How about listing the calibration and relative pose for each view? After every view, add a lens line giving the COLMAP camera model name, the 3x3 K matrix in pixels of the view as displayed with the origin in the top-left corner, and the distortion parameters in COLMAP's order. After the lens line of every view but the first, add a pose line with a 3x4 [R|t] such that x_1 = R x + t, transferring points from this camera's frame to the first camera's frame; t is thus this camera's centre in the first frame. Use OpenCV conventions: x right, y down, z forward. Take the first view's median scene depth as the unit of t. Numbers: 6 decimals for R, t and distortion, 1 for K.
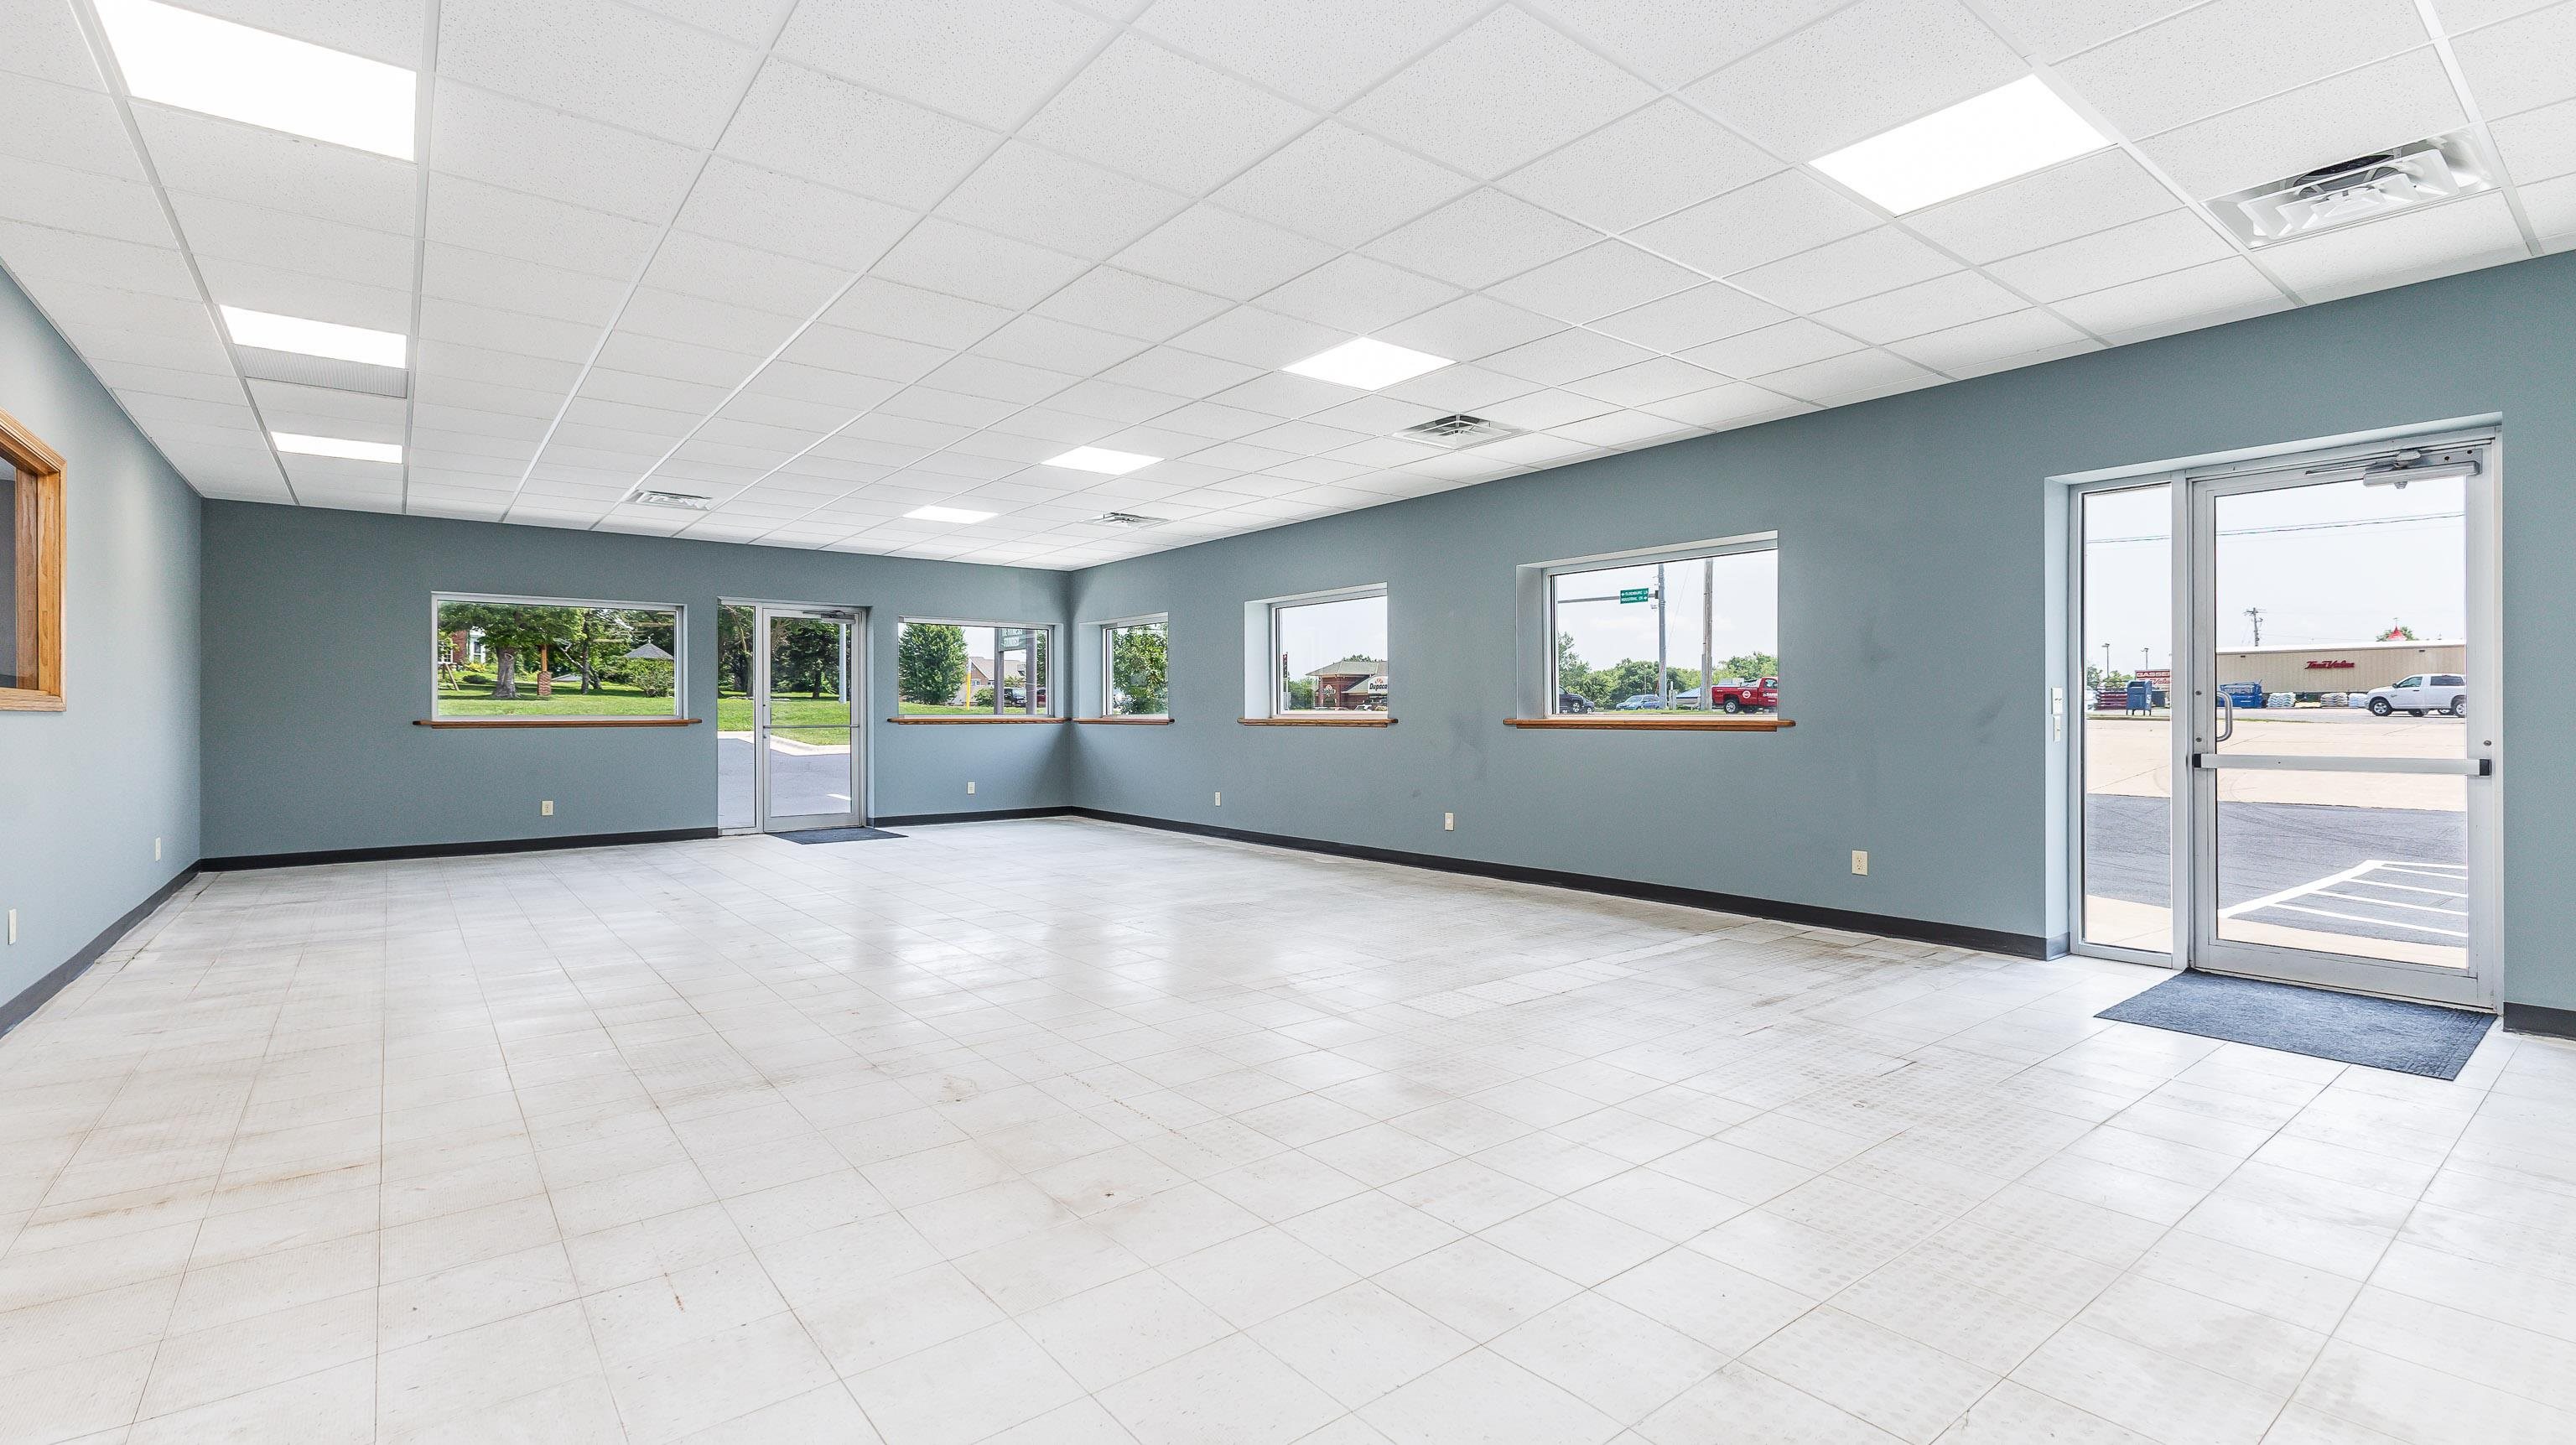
lens RADIAL K [[1149.0, 0, 1292.0], [0, 1149.0, 708.4], [0, 0, 1]] dist [0.001447, 0.000446]
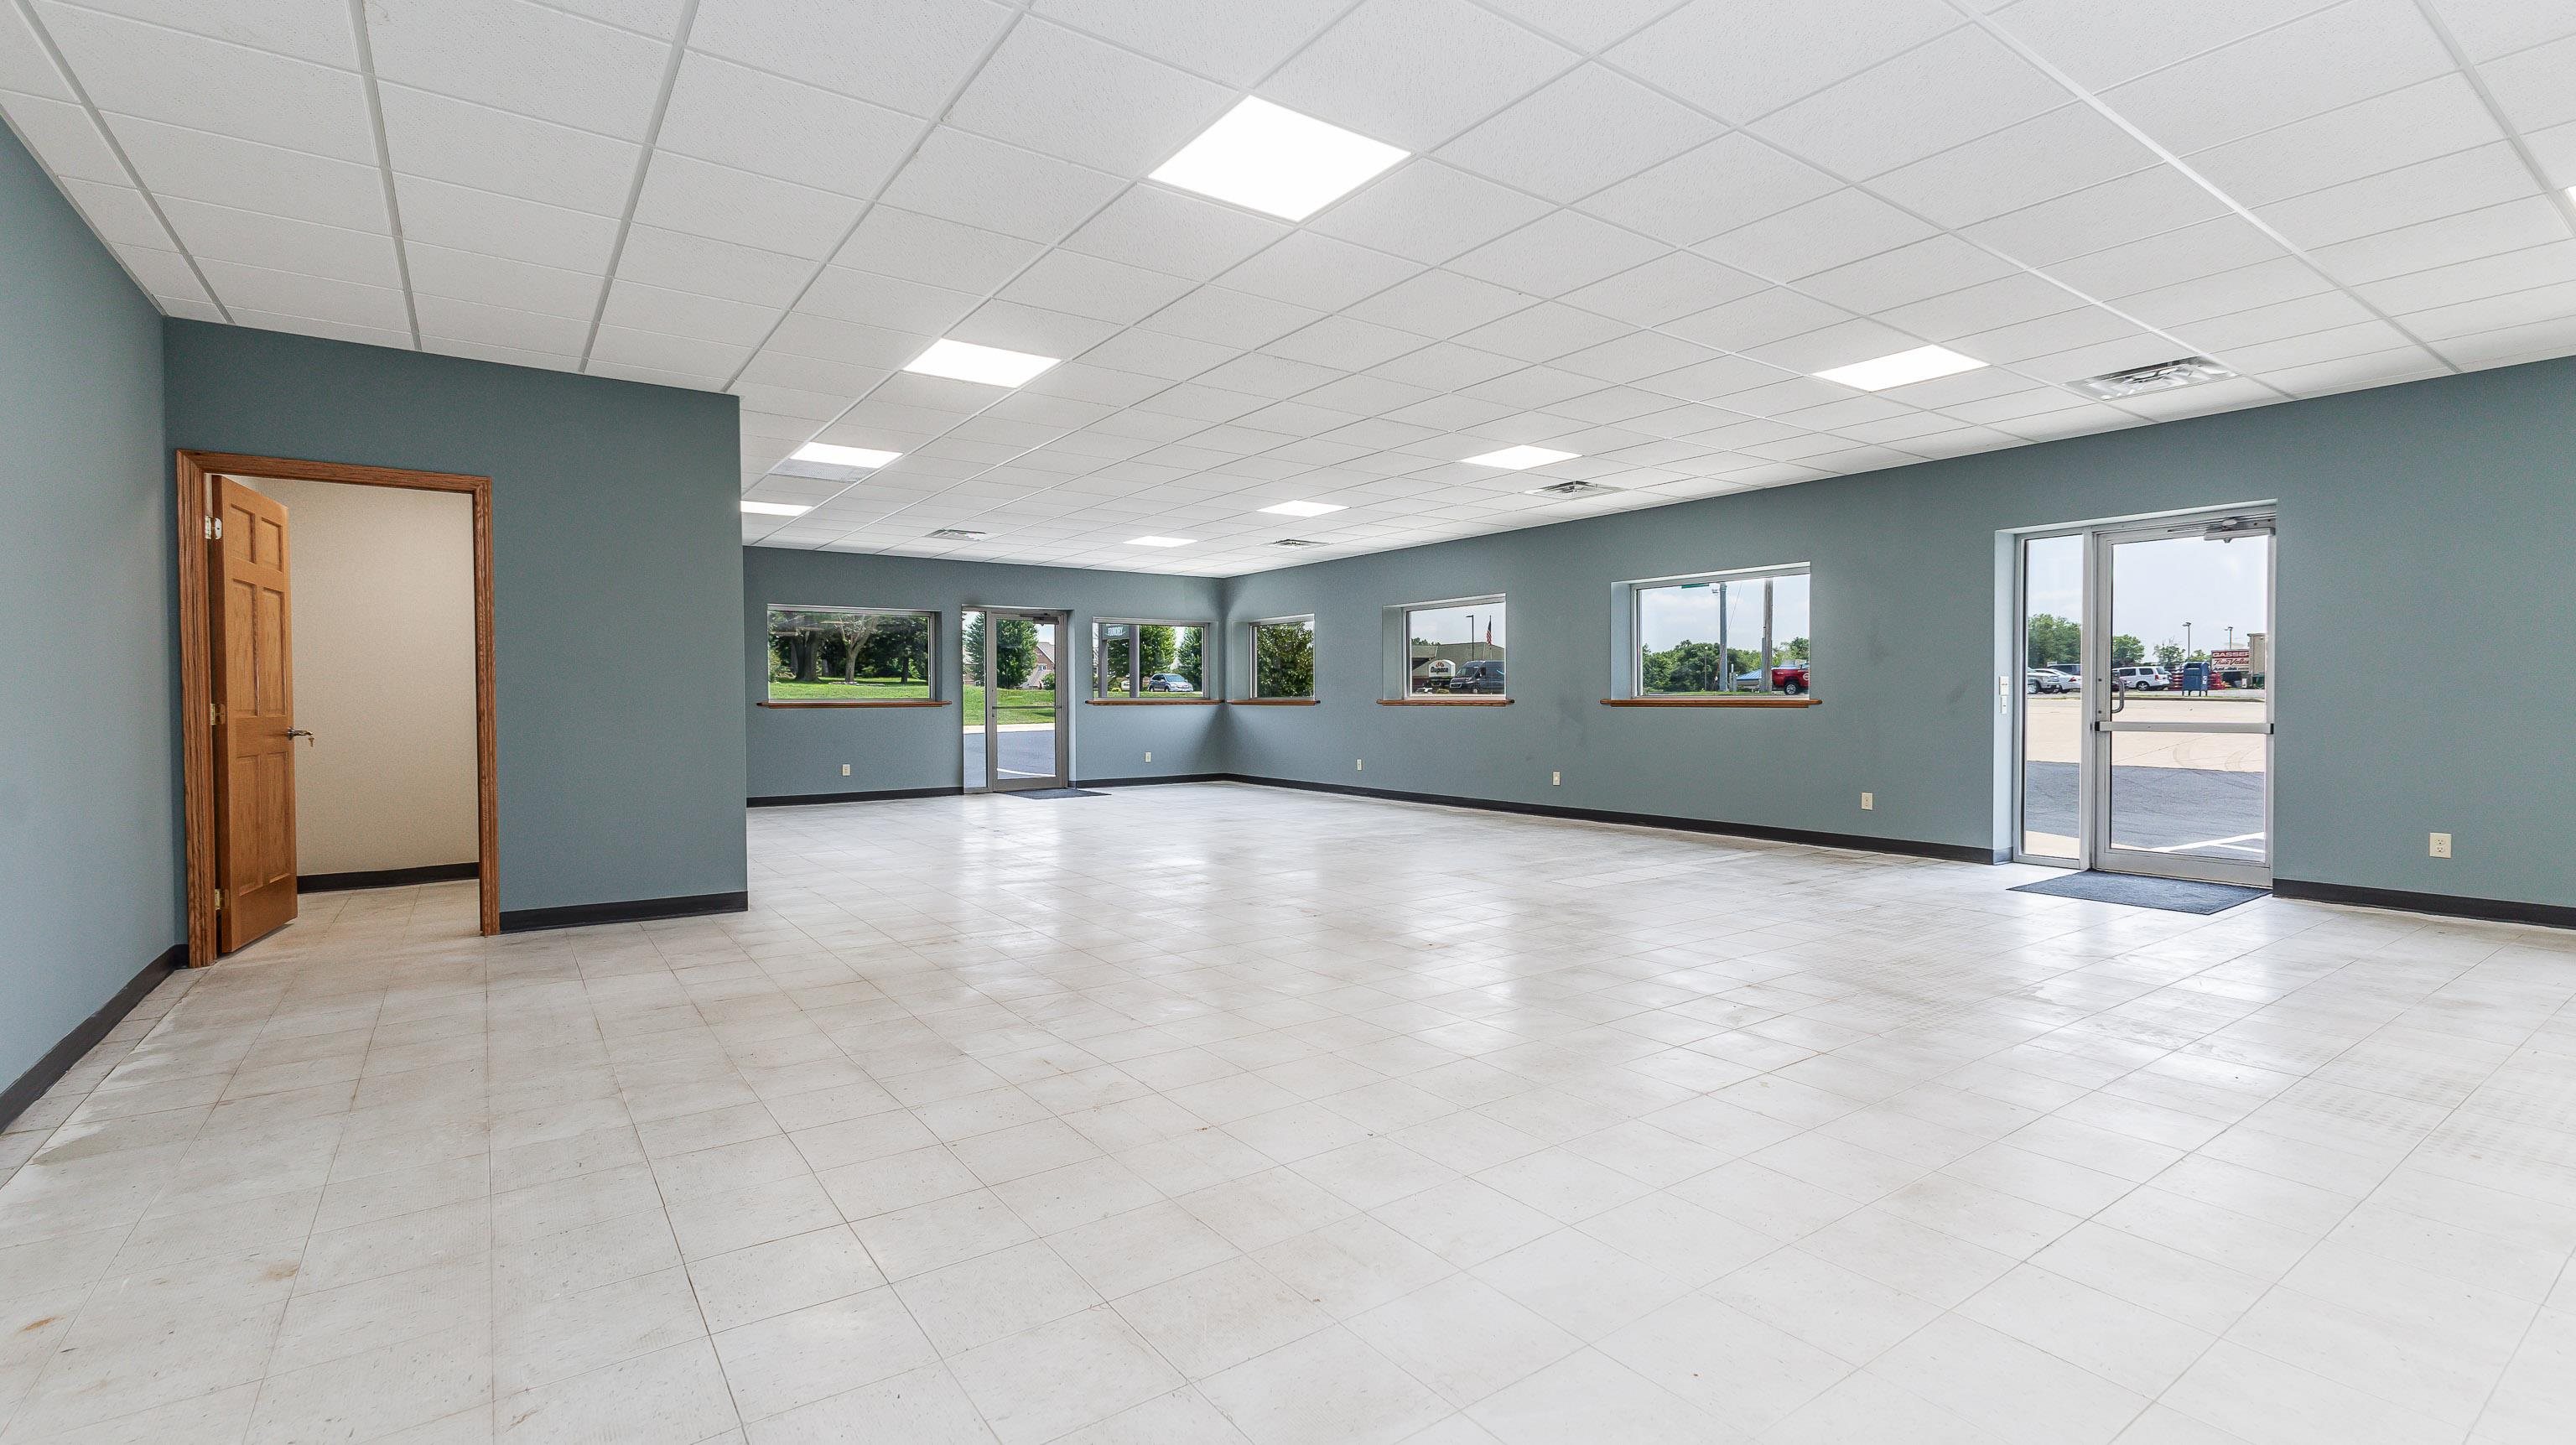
lens RADIAL K [[1149.0, 0, 1288.3], [0, 1149.0, 712.2], [0, 0, 1]] dist [0.001447, 0.000446]
pose [[0.998770, -0.001522, -0.049556, -0.139993], [0.002417, 0.999835, 0.018006, -0.000978], [0.049520, -0.018103, 0.998609, -0.428586]]
